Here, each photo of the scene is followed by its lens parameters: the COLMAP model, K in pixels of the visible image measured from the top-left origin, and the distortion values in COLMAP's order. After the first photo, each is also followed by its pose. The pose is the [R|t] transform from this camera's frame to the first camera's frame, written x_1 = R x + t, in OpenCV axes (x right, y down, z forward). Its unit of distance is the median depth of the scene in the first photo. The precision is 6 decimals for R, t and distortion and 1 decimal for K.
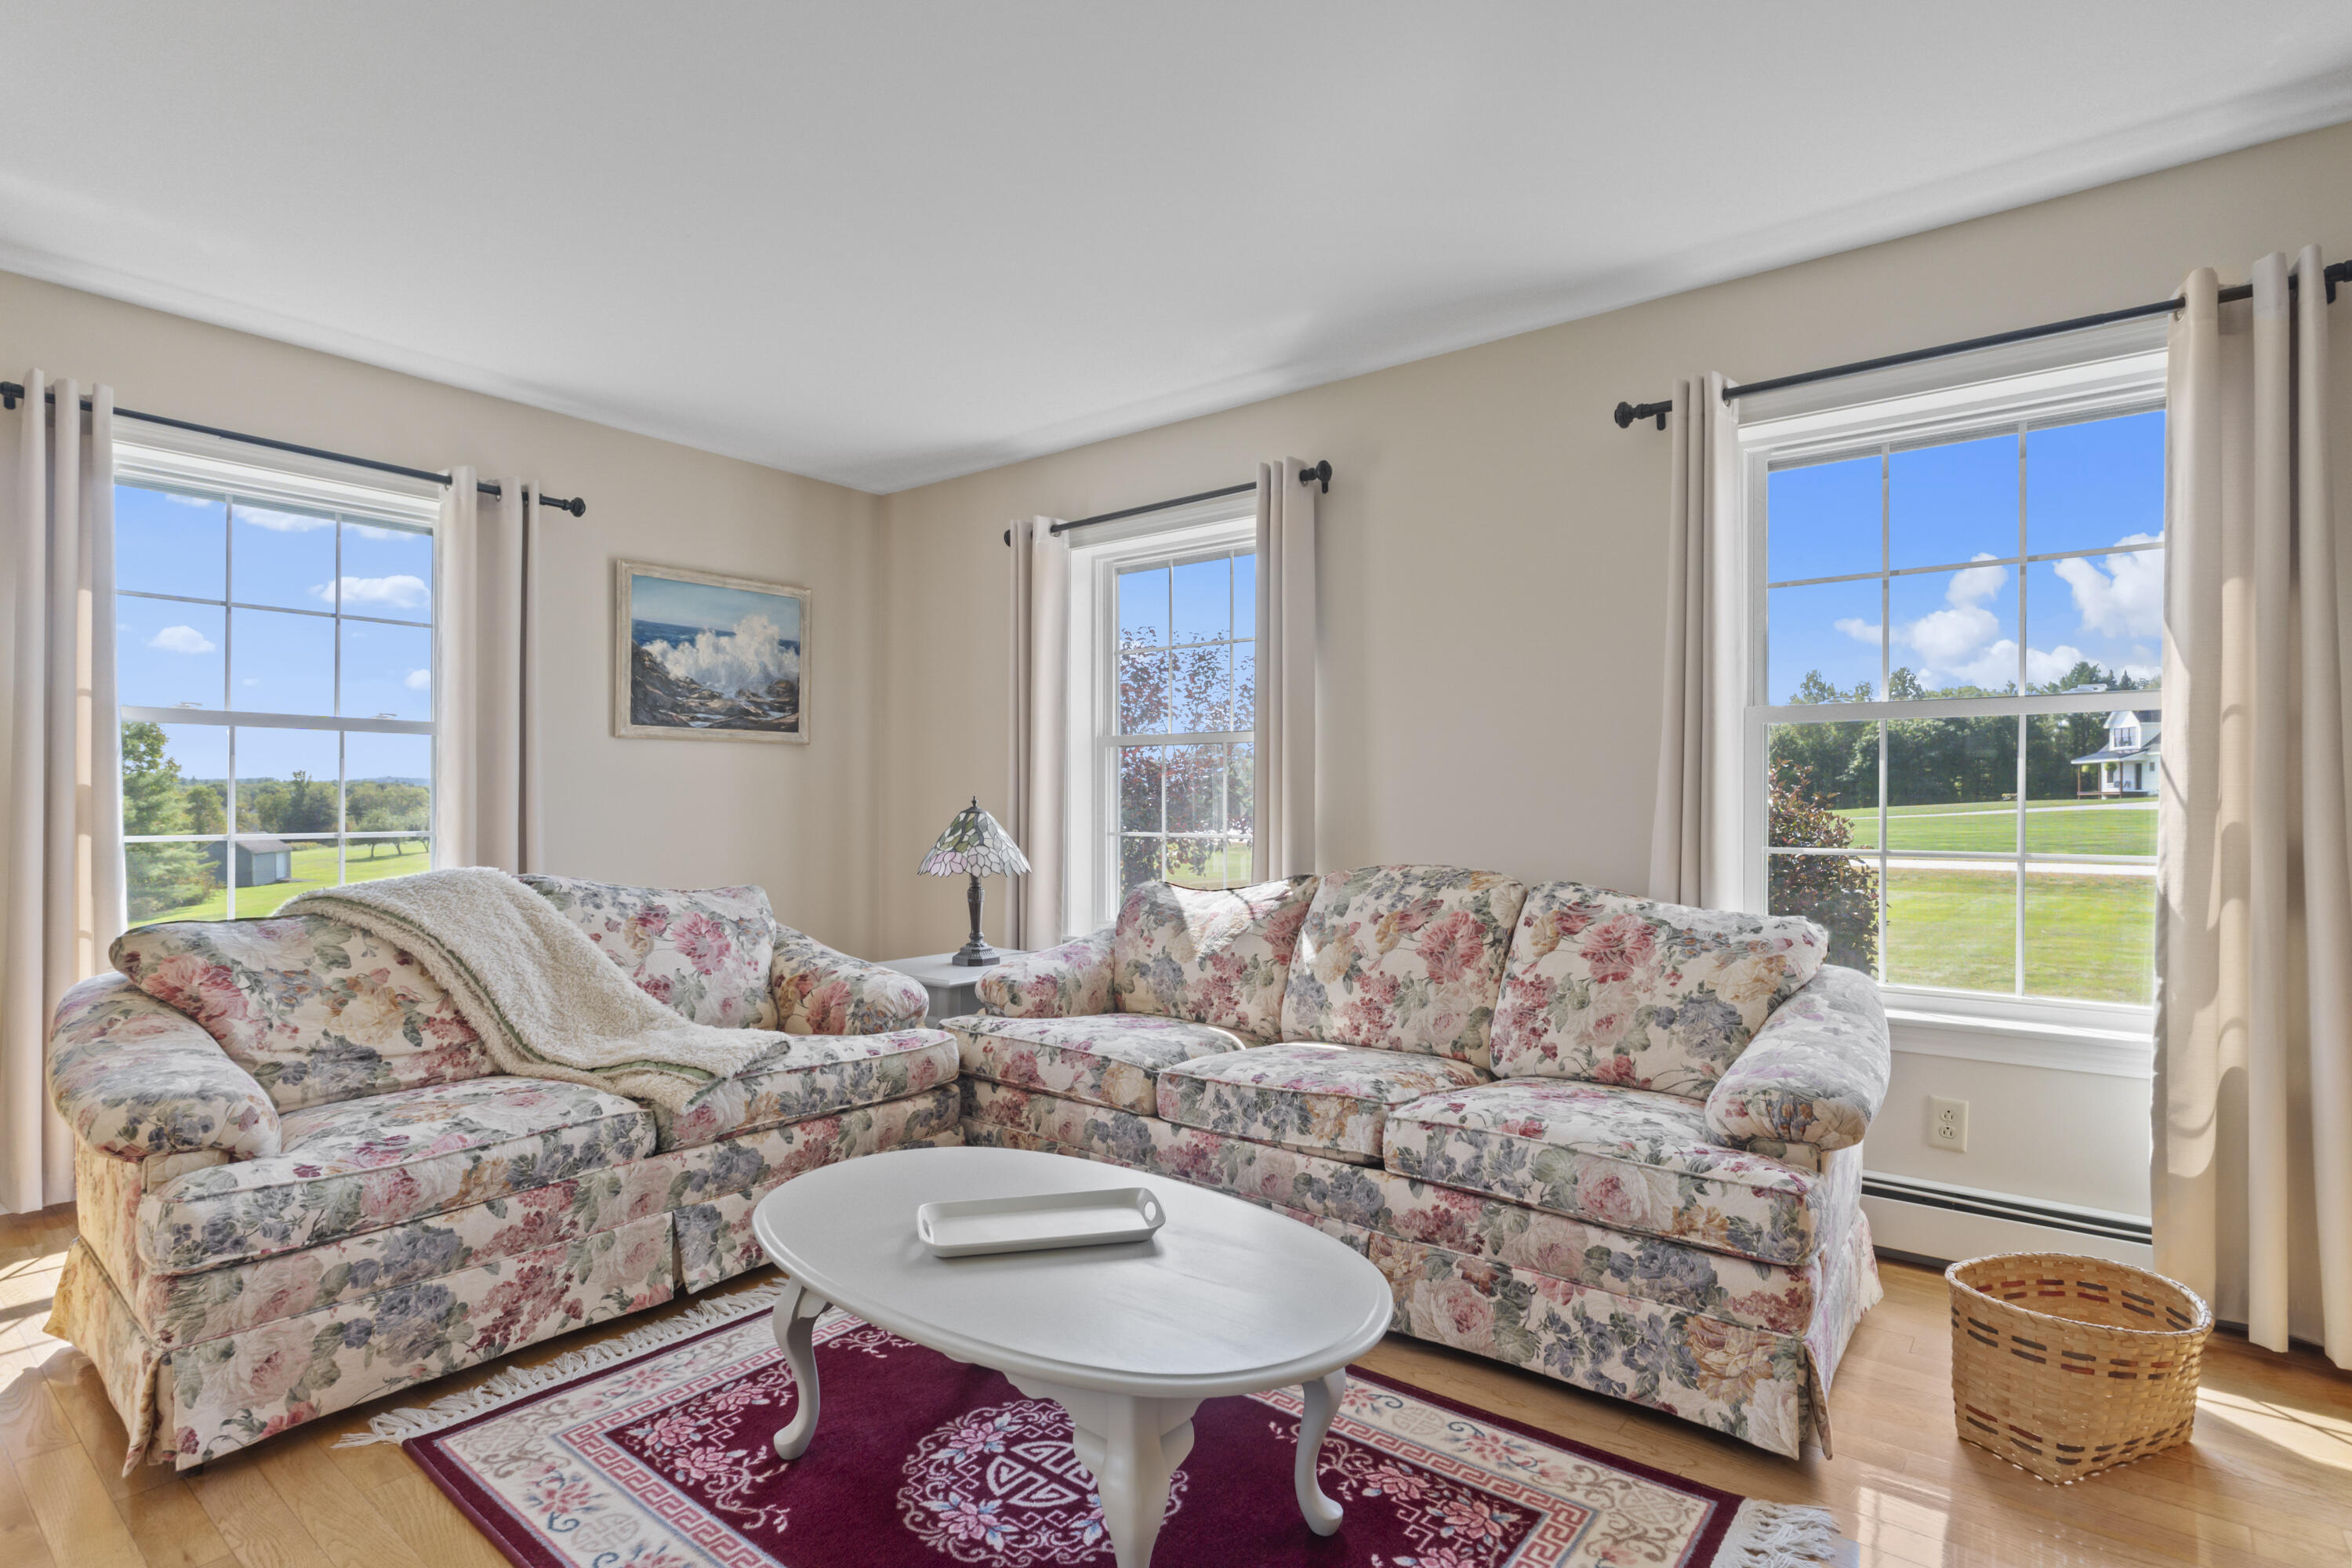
lens RADIAL K [[1150.6, 0, 1177.7], [0, 1150.6, 797.0], [0, 0, 1]] dist [-0.004968, -0.000139]
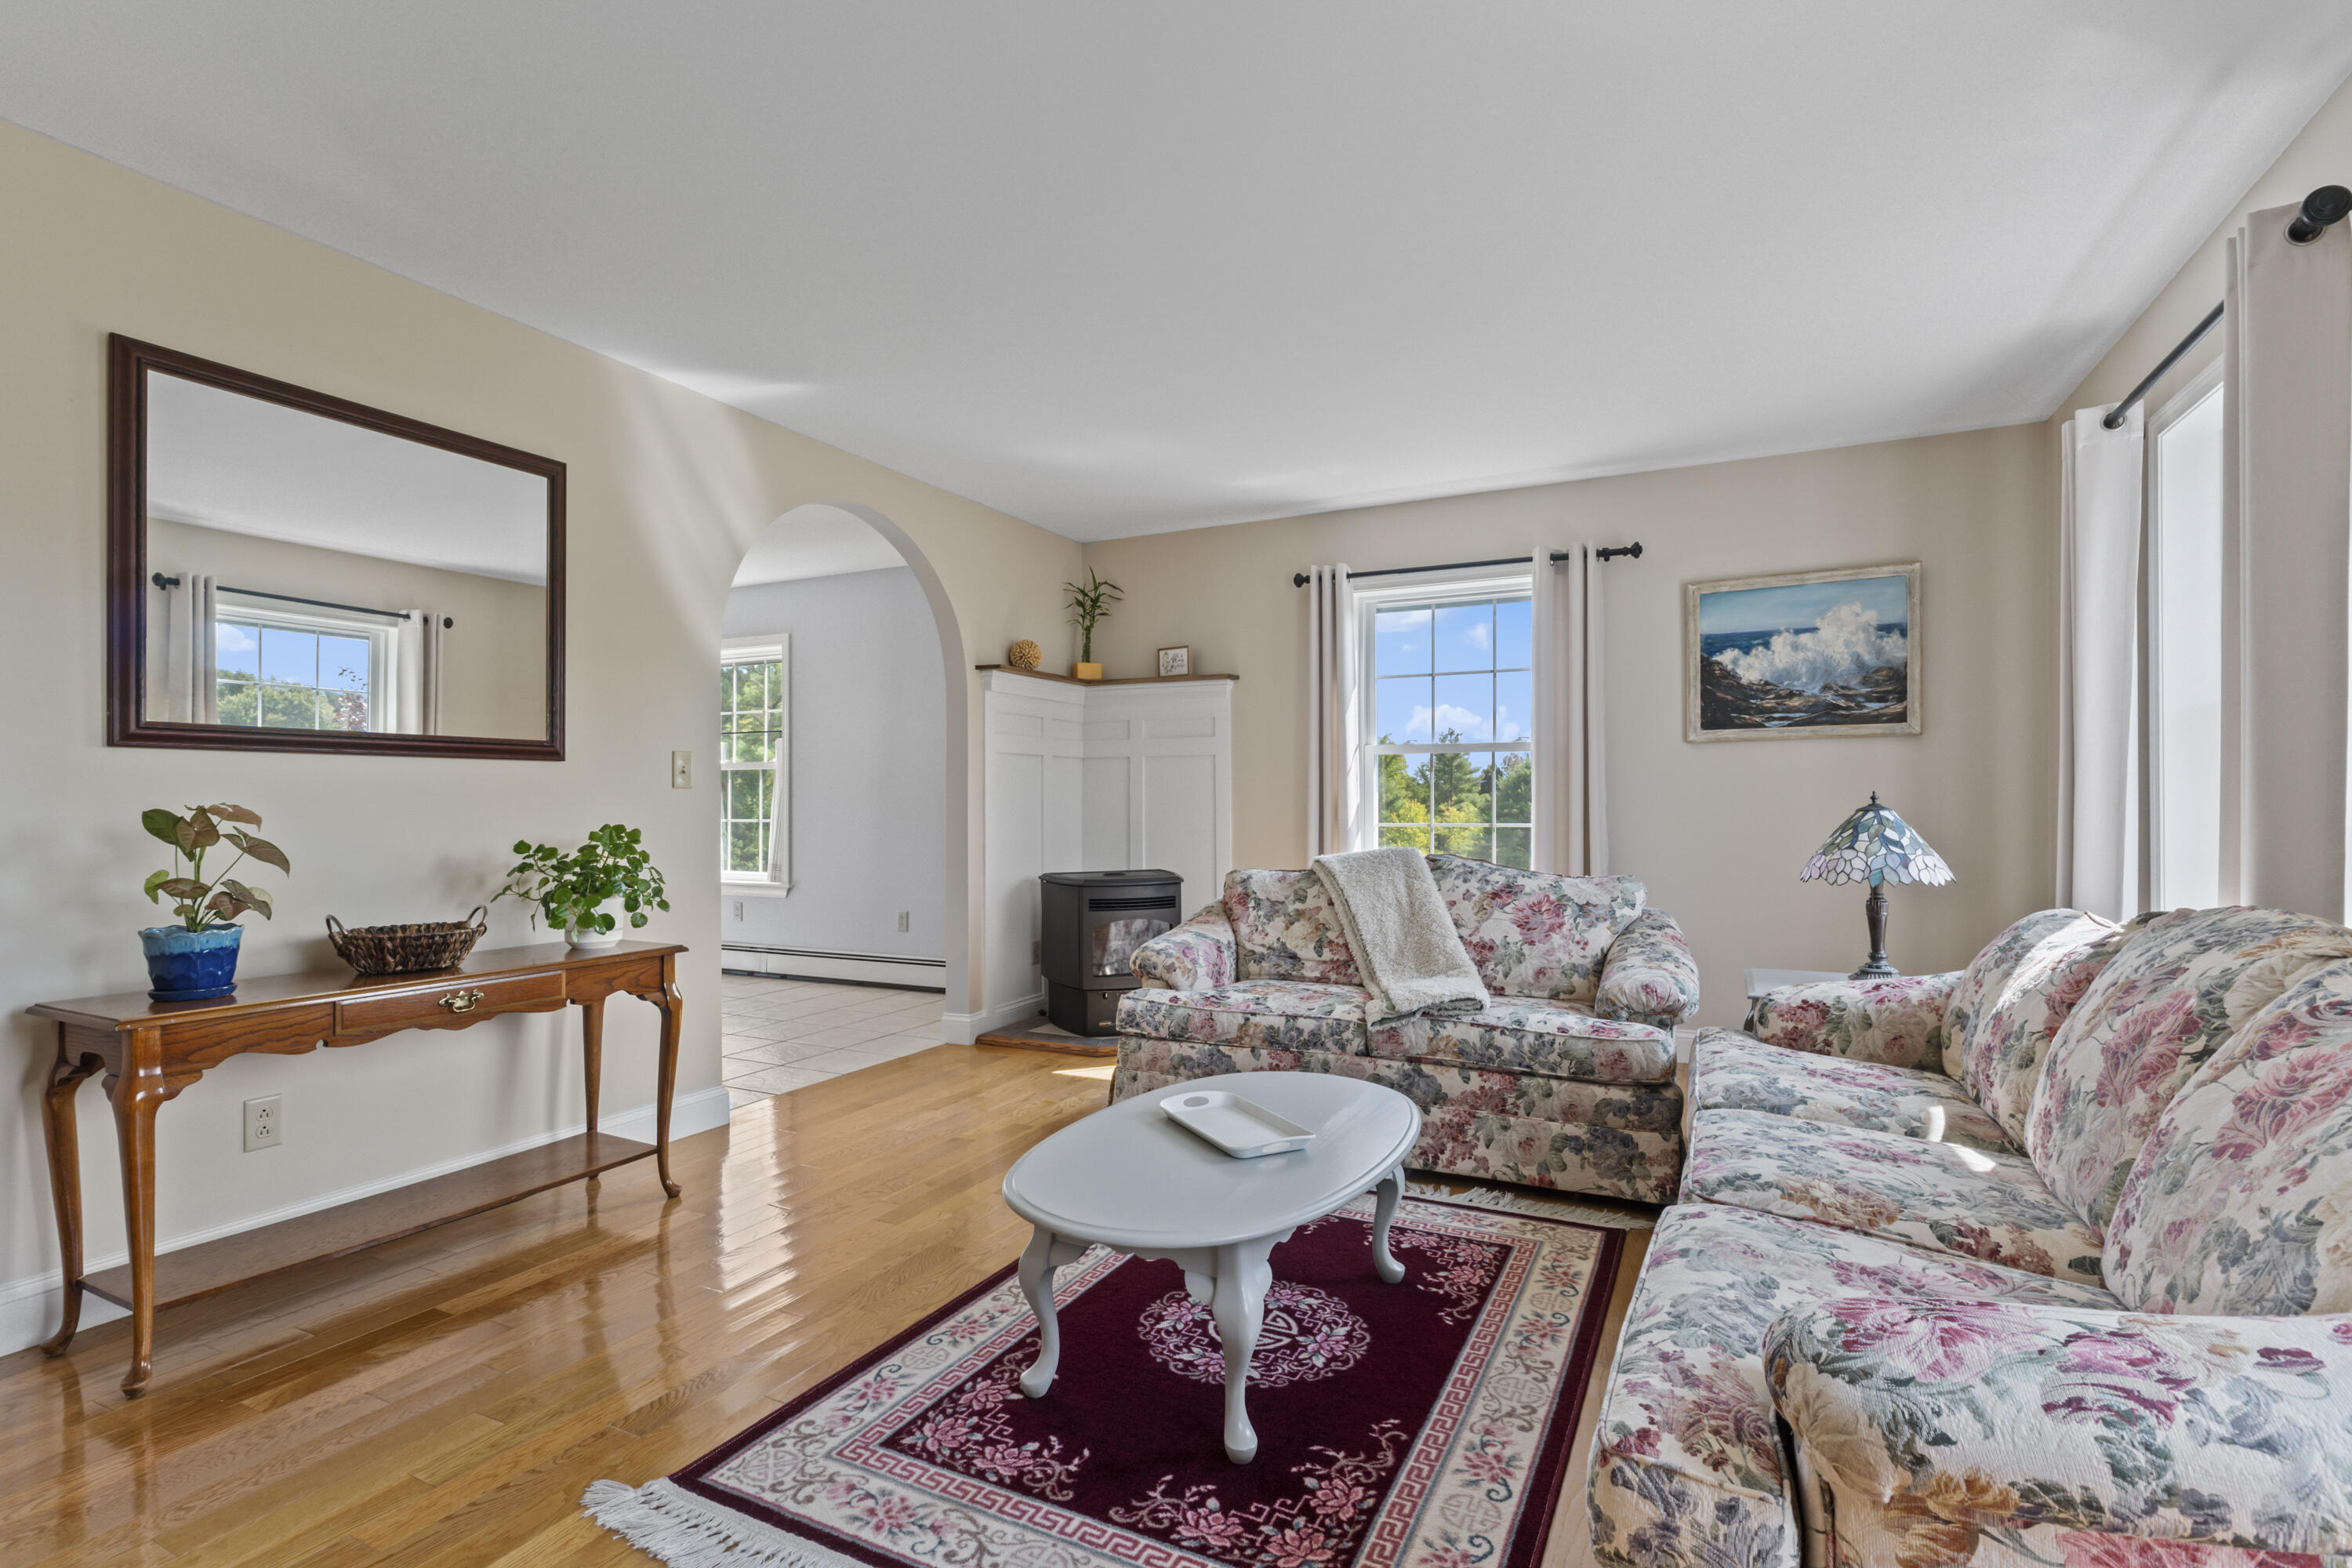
lens RADIAL K [[1104.8, 0, 1173.5], [0, 1104.8, 792.9], [0, 0, 1]] dist [-0.002030, -0.000398]
pose [[0.204850, -0.012444, -0.978714, 0.650477], [0.011019, 0.999885, -0.010407, 0.003958], [0.978731, -0.008653, 0.204964, 0.405017]]
